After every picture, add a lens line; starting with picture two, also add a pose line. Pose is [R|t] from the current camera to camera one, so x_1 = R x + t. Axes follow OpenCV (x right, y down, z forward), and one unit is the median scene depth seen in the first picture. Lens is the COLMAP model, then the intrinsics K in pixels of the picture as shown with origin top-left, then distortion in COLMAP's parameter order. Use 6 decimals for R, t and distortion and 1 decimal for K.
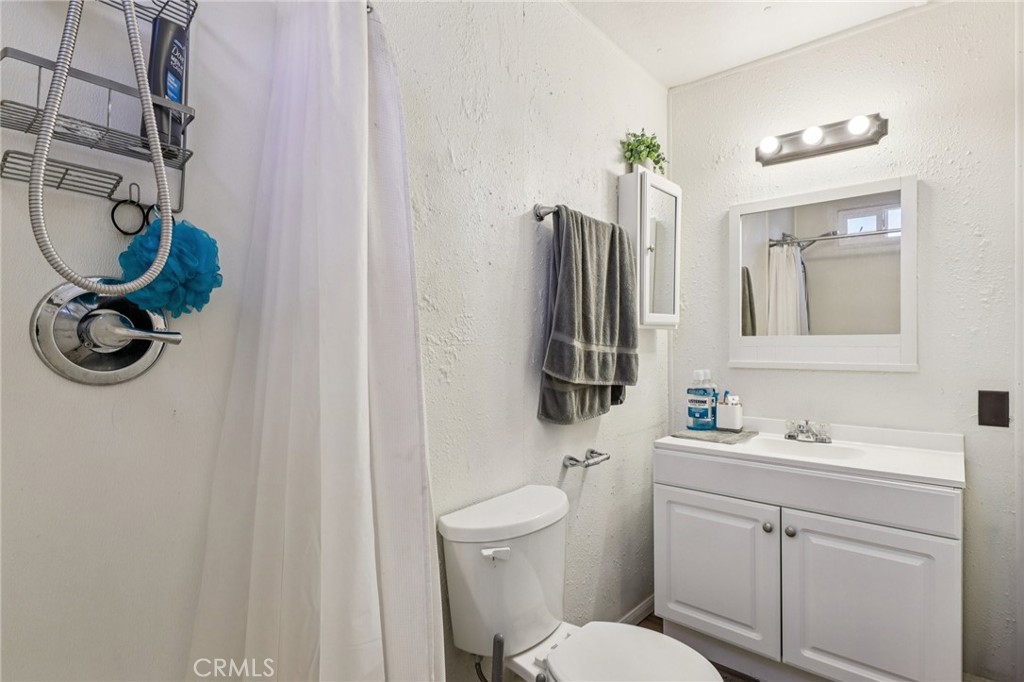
lens RADIAL K [[523.6, 0, 515.2], [0, 523.6, 344.6], [0, 0, 1]] dist [0.014097, -0.002670]
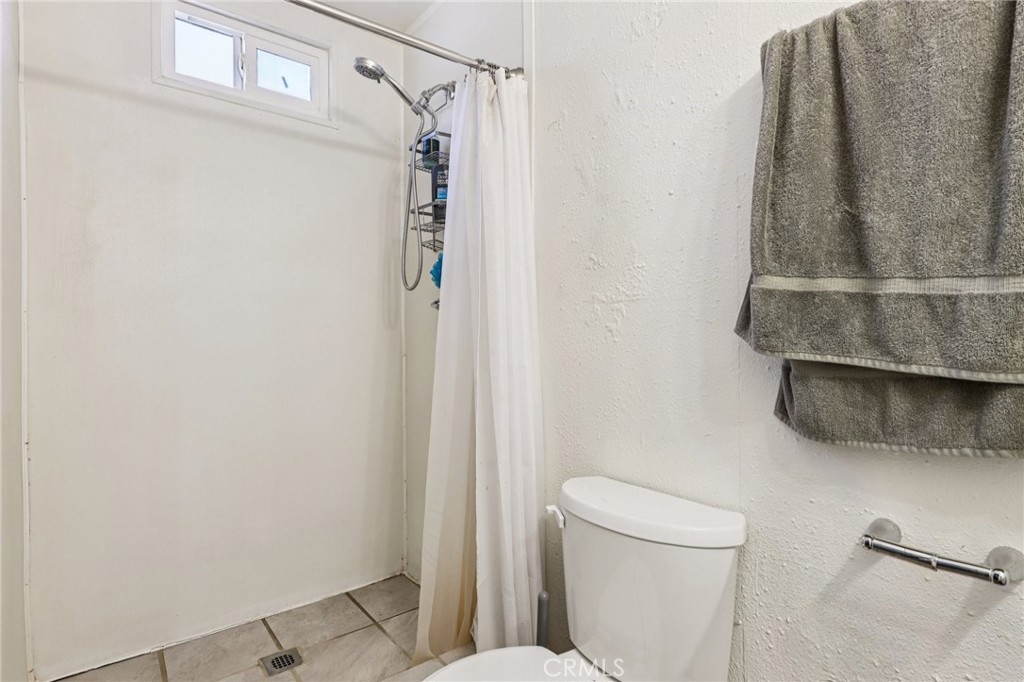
lens RADIAL K [[523.6, 0, 512.7], [0, 523.6, 337.2], [0, 0, 1]] dist [0.014097, -0.002670]
pose [[-0.208974, 0.004258, -0.977912, 0.834204], [-0.003178, 0.999982, 0.005033, 0.060806], [0.977916, 0.004160, -0.208957, 1.016671]]
